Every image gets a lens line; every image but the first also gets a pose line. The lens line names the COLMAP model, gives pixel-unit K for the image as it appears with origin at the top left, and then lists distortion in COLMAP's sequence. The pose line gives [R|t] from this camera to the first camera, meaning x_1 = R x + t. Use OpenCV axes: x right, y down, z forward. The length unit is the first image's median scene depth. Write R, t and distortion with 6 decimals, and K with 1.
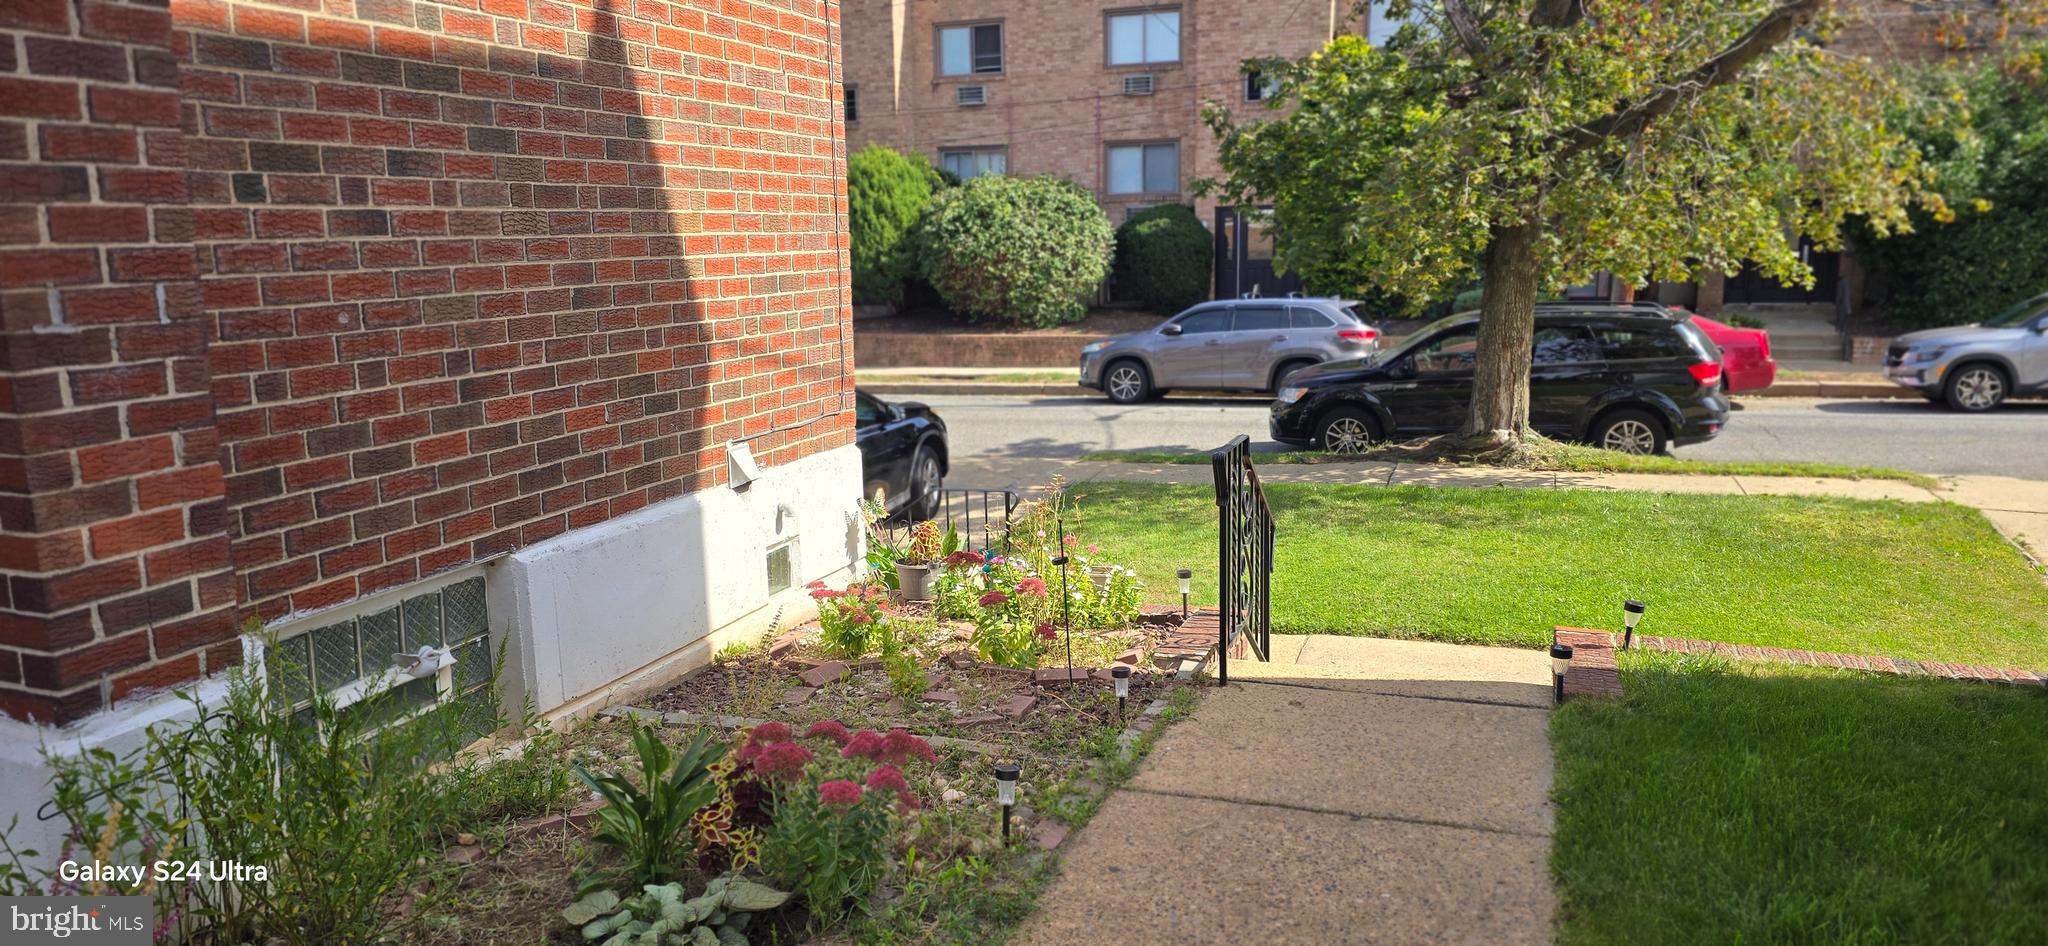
lens RADIAL K [[1362.0, 0, 1032.6], [0, 1362.0, 485.1], [0, 0, 1]] dist [0.083636, -0.093440]
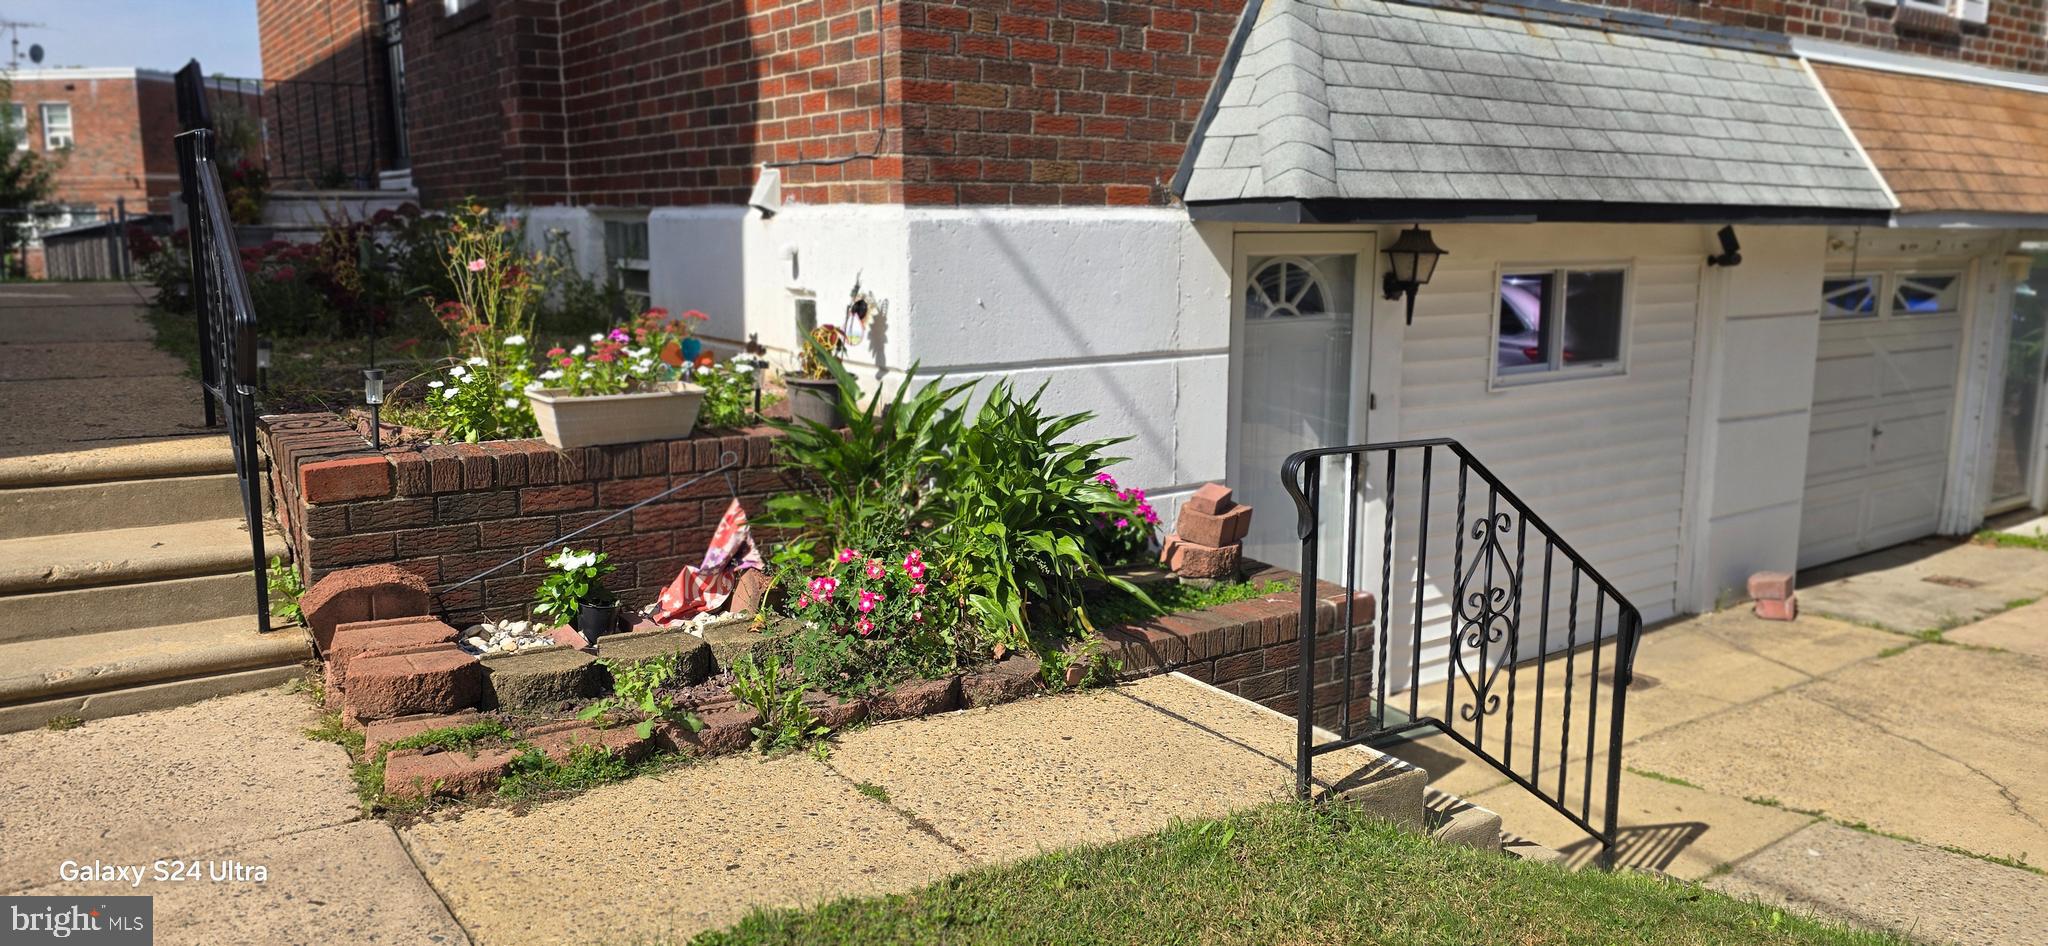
lens RADIAL K [[1362.0, 0, 1010.3], [0, 1362.0, 450.6], [0, 0, 1]] dist [0.083636, -0.093440]
pose [[-0.566521, 0.151037, -0.810088, 0.469383], [-0.143712, 0.949886, 0.277604, -0.124329], [0.811419, 0.273688, -0.516424, 1.569225]]
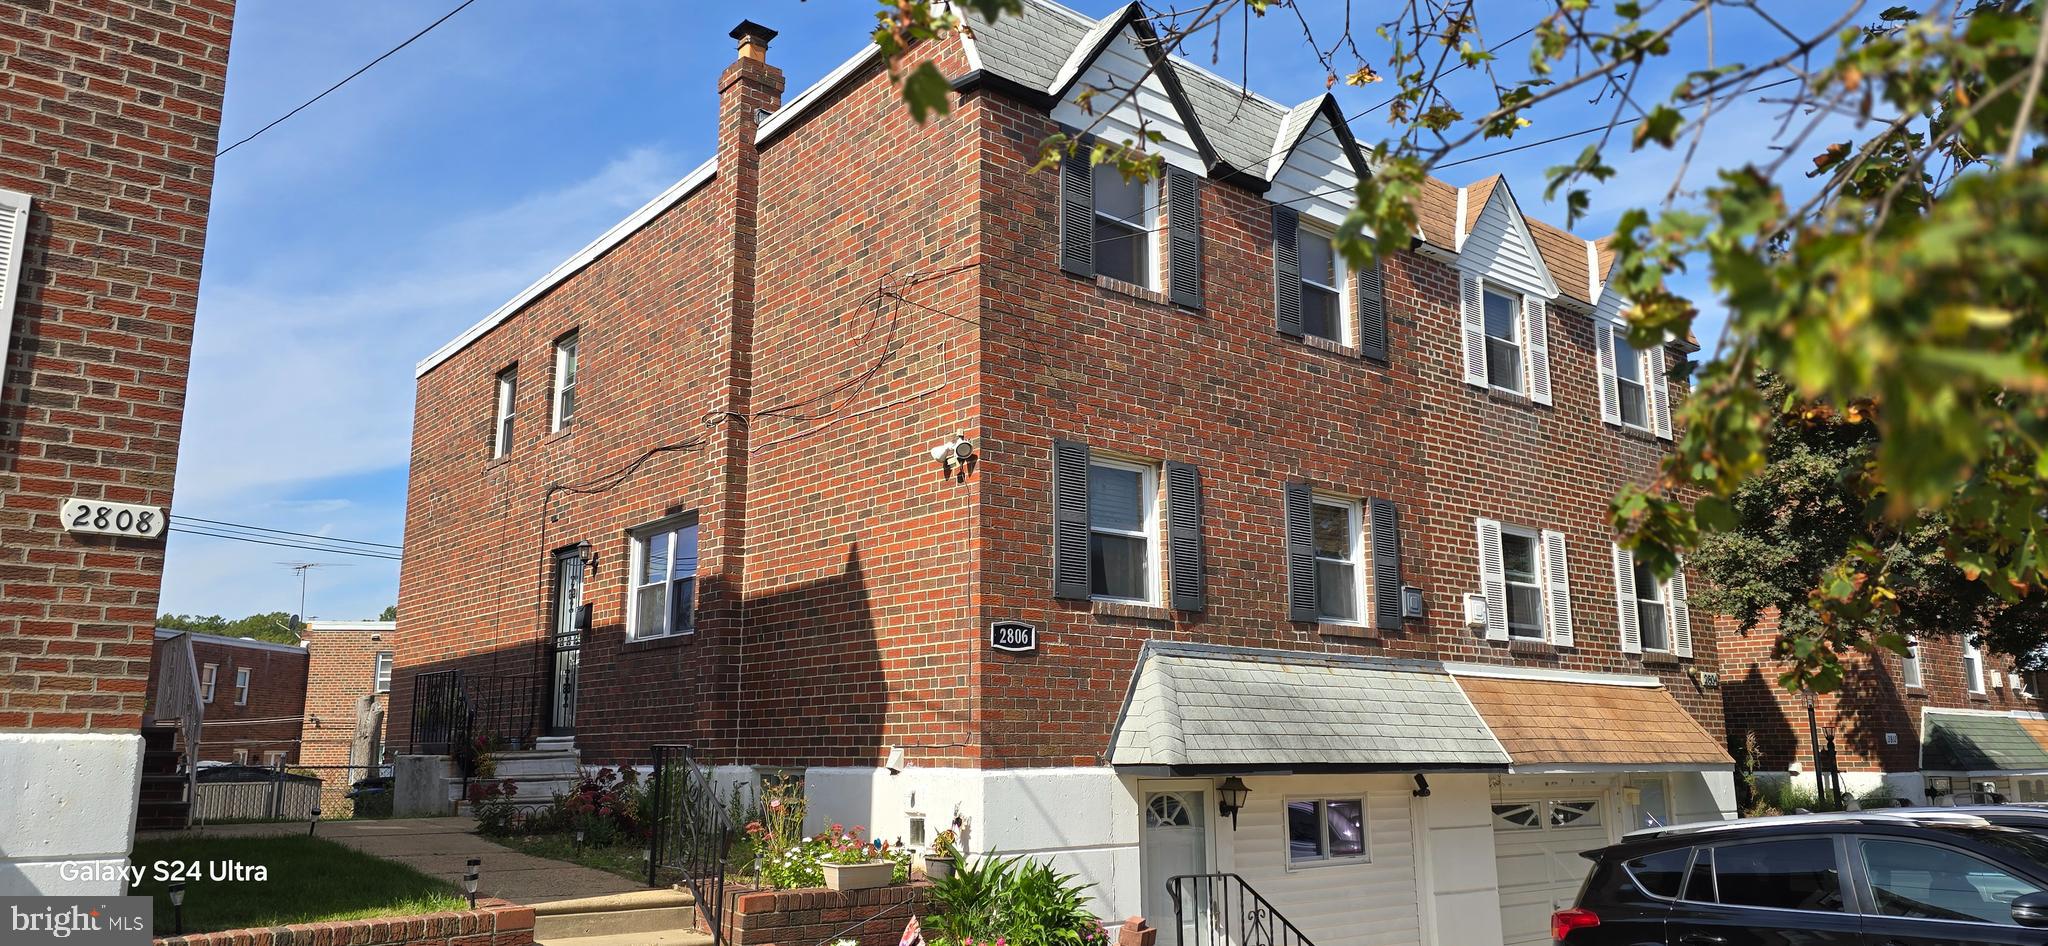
lens RADIAL K [[1362.0, 0, 1013.2], [0, 1362.0, 454.8], [0, 0, 1]] dist [0.083636, -0.093440]
pose [[-0.498809, -0.161272, -0.851575, 1.261280], [-0.145553, 0.984169, -0.101126, -0.239511], [0.854403, 0.073507, -0.514386, 1.913097]]
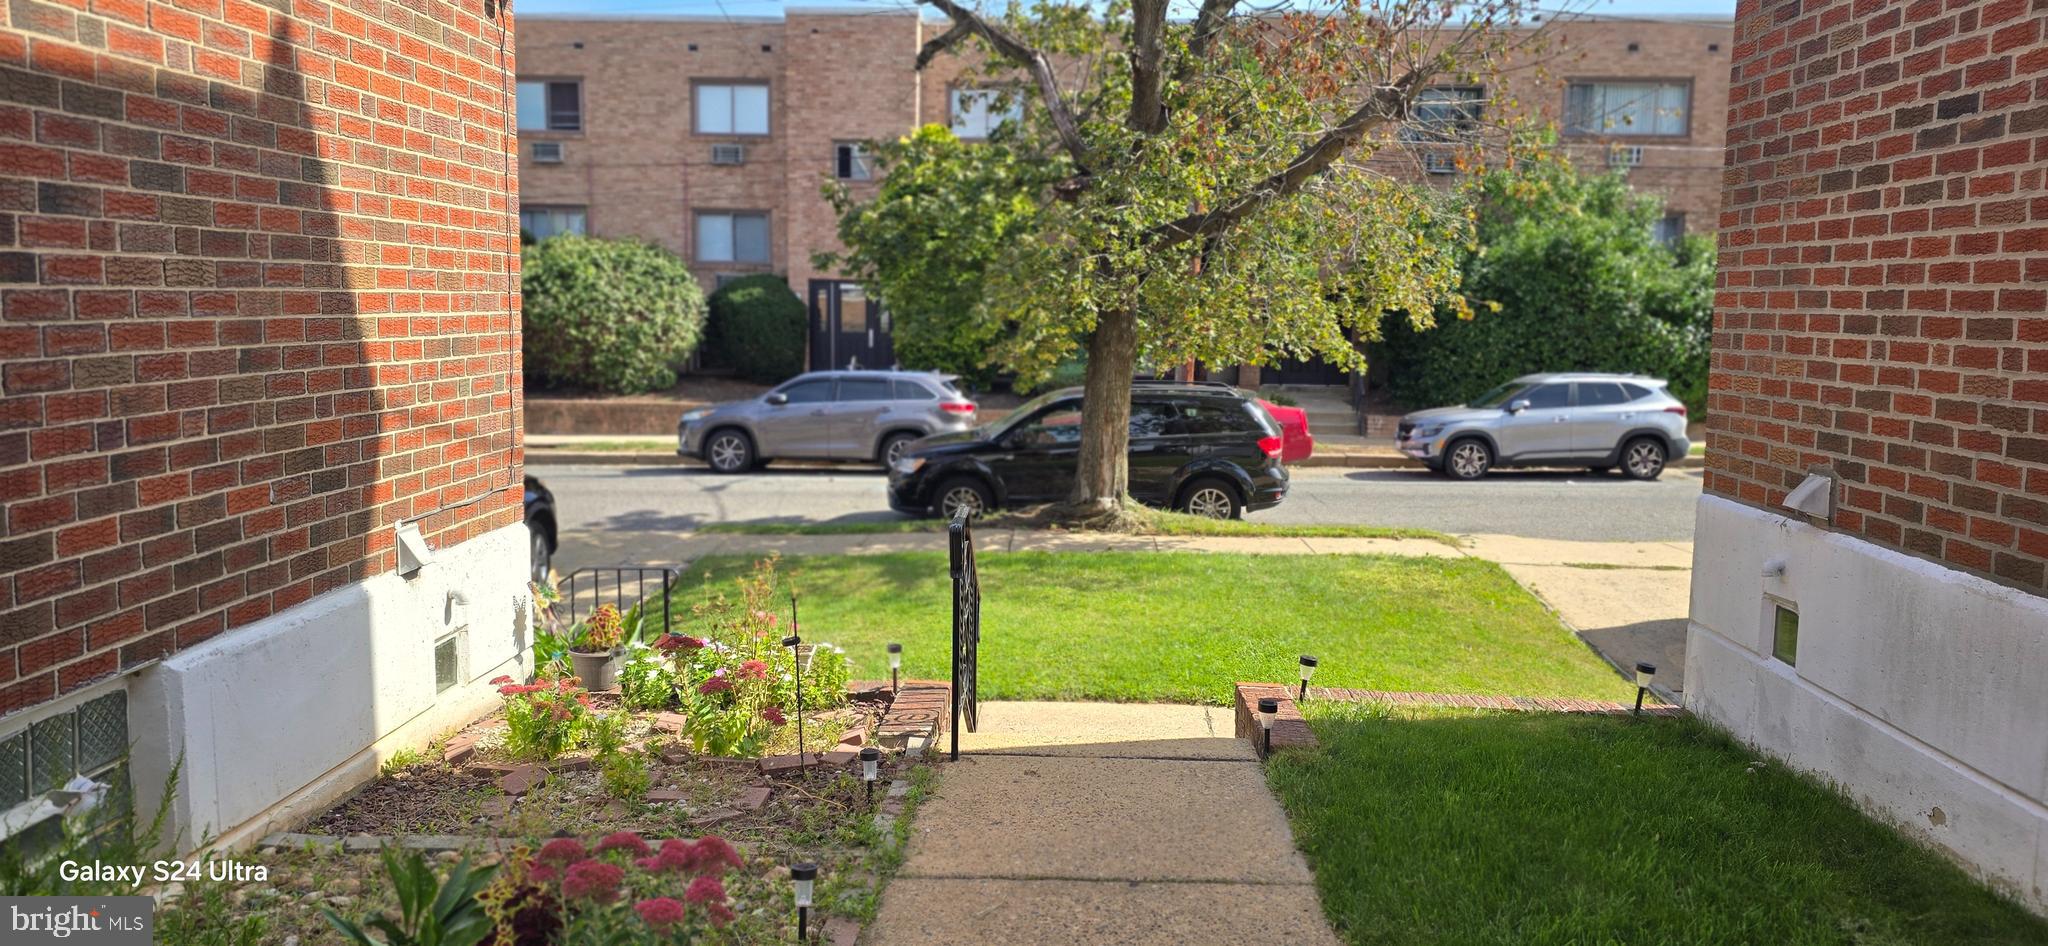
lens RADIAL K [[1362.0, 0, 1022.8], [0, 1362.0, 465.4], [0, 0, 1]] dist [0.083636, -0.093440]
pose [[0.953483, -0.001127, 0.301443, -0.096647], [0.020598, 0.997899, -0.061422, -0.004662], [-0.300741, 0.064774, 0.951504, 0.020071]]
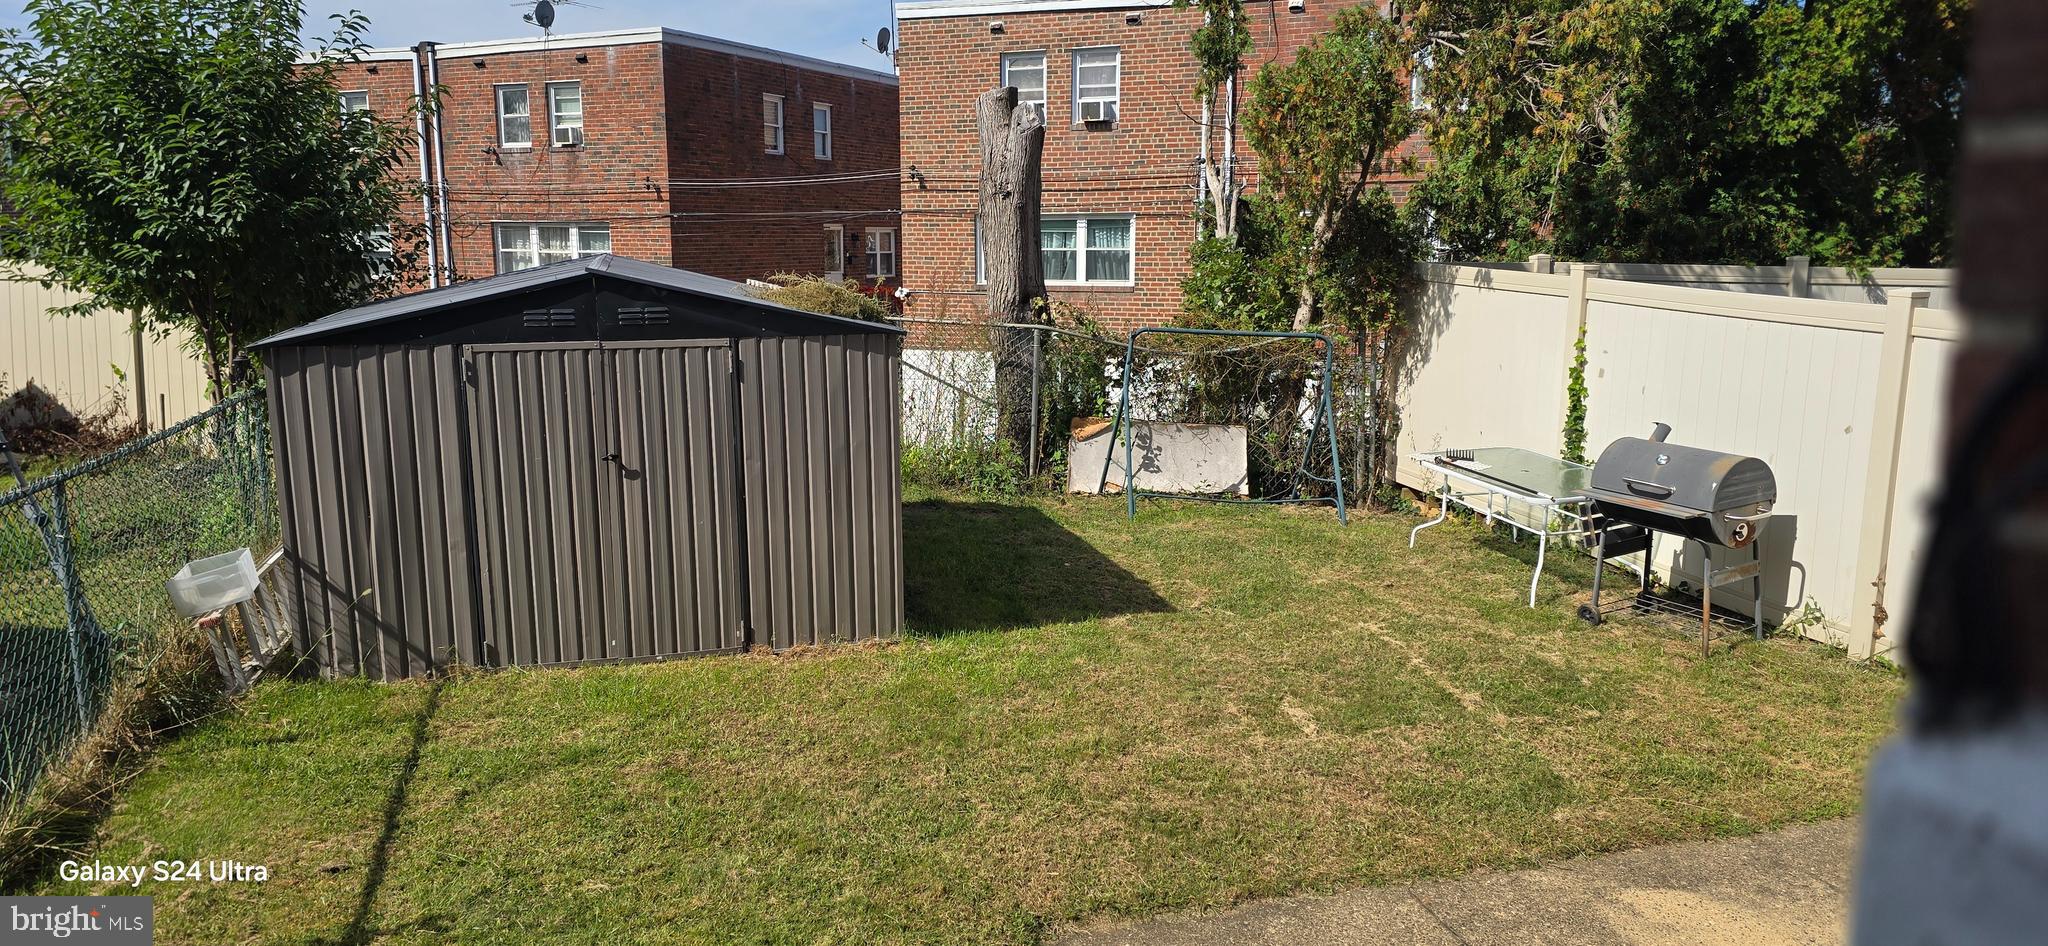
lens RADIAL K [[1362.0, 0, 1016.4], [0, 1362.0, 461.2], [0, 0, 1]] dist [0.083636, -0.093440]
pose [[-0.802857, 0.117310, -0.584517, -0.786747], [-0.094740, 0.942885, 0.319362, 0.325413], [0.588596, 0.311779, -0.745888, -0.946993]]
